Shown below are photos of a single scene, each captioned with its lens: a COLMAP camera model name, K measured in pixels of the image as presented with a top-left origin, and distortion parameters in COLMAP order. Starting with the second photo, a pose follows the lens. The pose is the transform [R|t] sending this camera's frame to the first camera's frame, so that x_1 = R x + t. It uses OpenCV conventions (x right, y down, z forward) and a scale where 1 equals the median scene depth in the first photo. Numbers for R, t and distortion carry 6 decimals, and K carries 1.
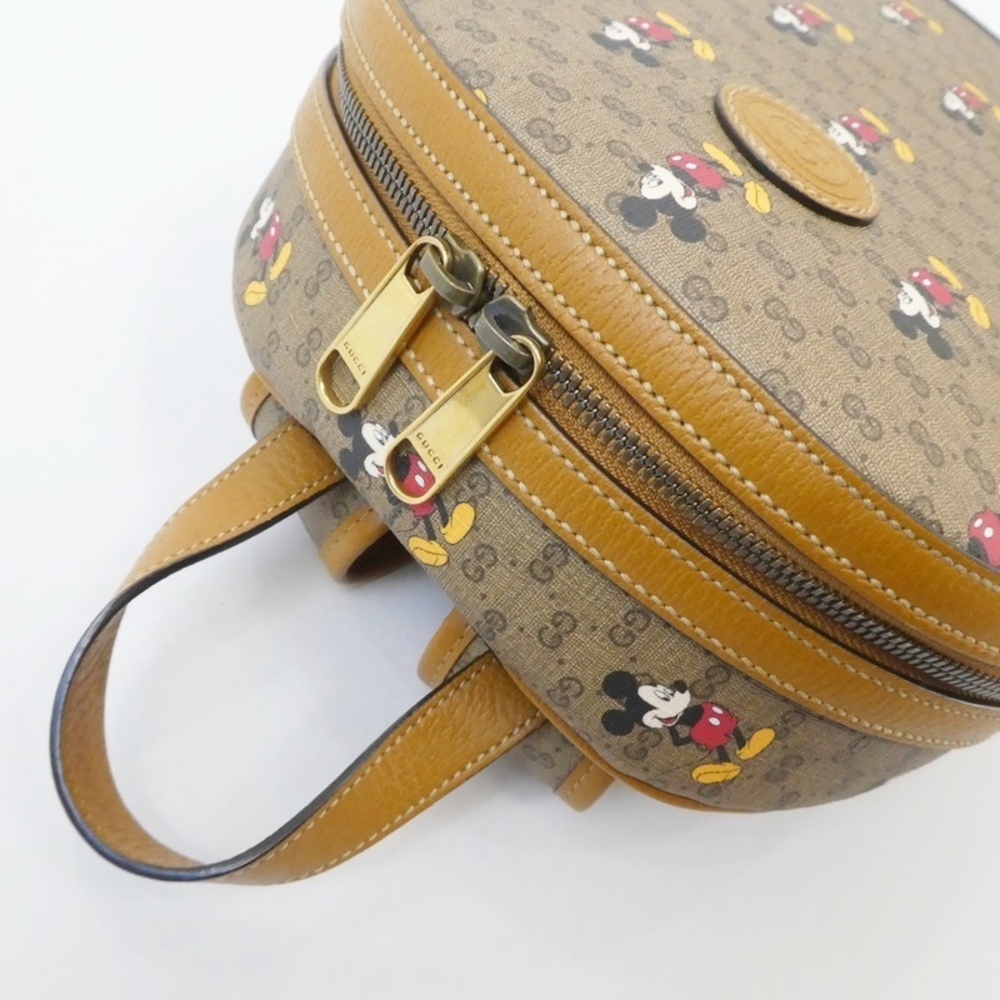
lens RADIAL K [[929.3, 0, 500.0], [0, 929.3, 500.0], [0, 0, 1]] dist [-0.010409, -0.013877]
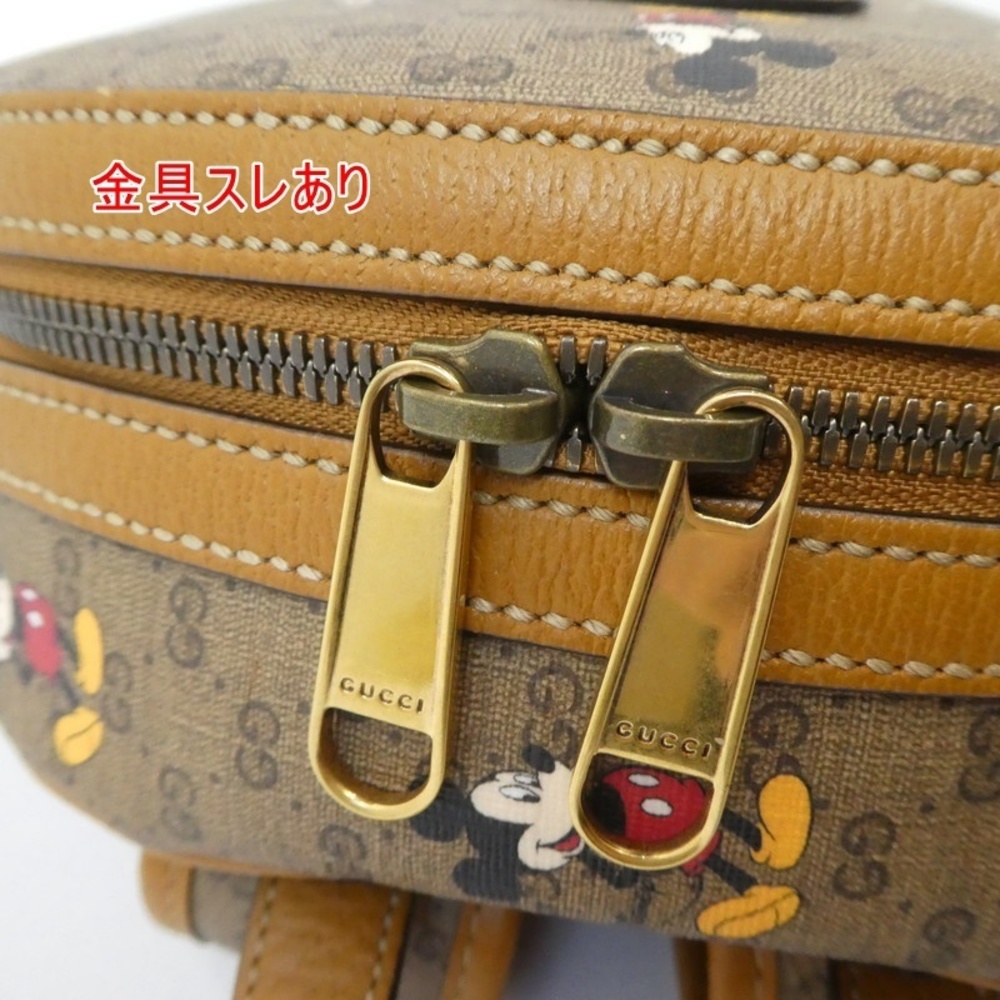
lens RADIAL K [[929.3, 0, 500.0], [0, 929.3, 500.0], [0, 0, 1]] dist [-0.010409, -0.013877]
pose [[0.748641, -0.597642, 0.286986, -0.186384], [0.644952, 0.756766, -0.106495, -0.138366], [-0.153535, 0.264819, 0.951997, 0.529240]]
